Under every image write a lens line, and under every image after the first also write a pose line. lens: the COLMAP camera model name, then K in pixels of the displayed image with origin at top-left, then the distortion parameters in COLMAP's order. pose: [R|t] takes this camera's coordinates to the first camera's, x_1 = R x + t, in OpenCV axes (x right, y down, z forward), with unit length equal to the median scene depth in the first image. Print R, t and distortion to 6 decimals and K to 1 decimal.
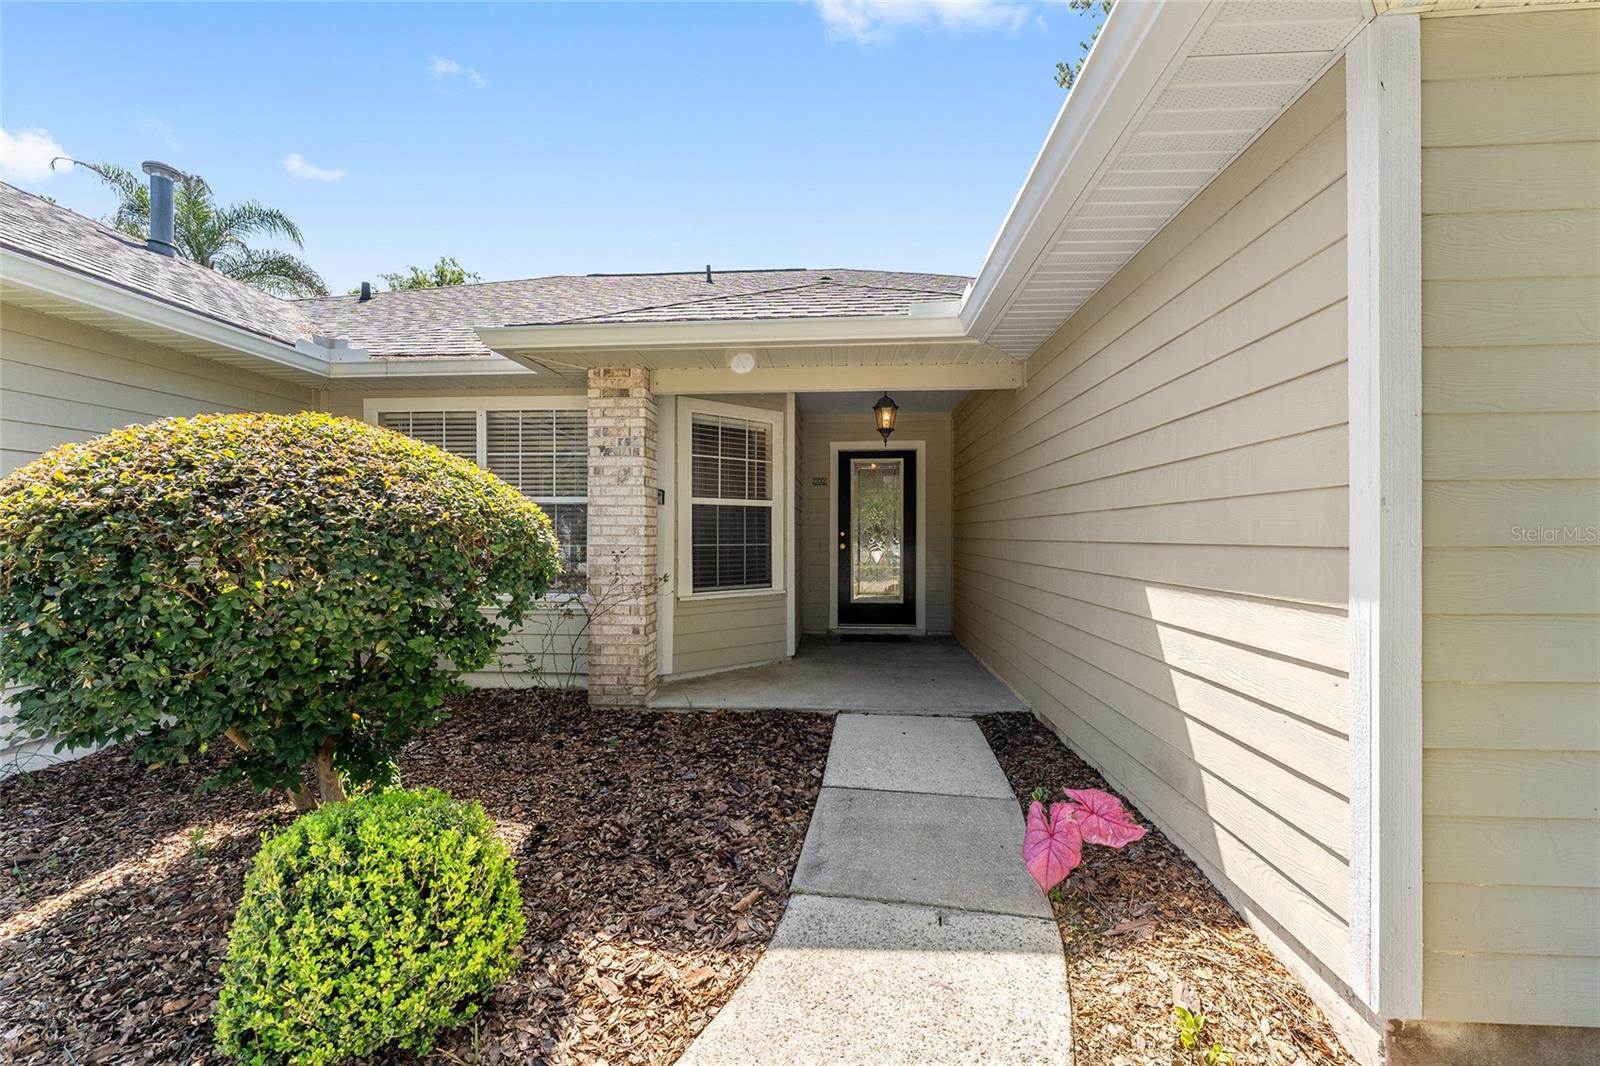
lens RADIAL K [[646.0, 0, 801.1], [0, 646.0, 533.2], [0, 0, 1]] dist [0.002325, -0.000103]
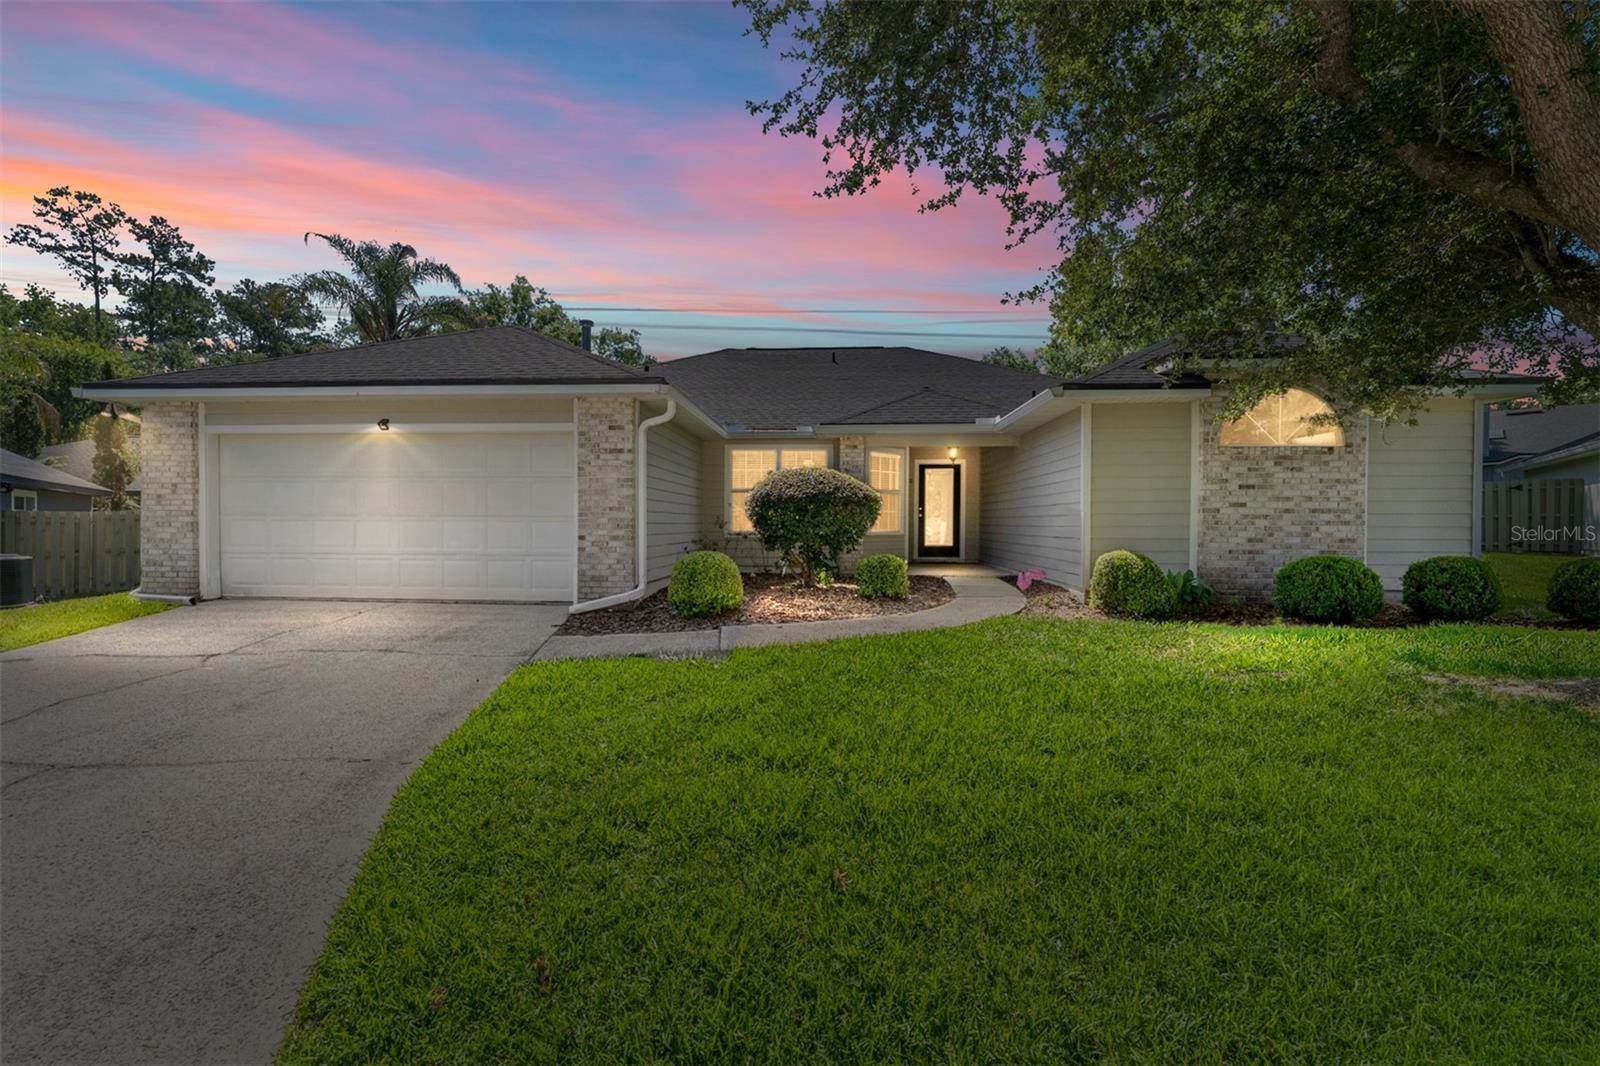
lens RADIAL K [[646.0, 0, 802.4], [0, 646.0, 529.9], [0, 0, 1]] dist [0.002325, -0.000103]
pose [[0.999977, 0.003187, 0.005988, -0.285168], [-0.003264, 0.999911, 0.012925, 0.038271], [-0.005946, -0.012945, 0.999899, -0.851416]]
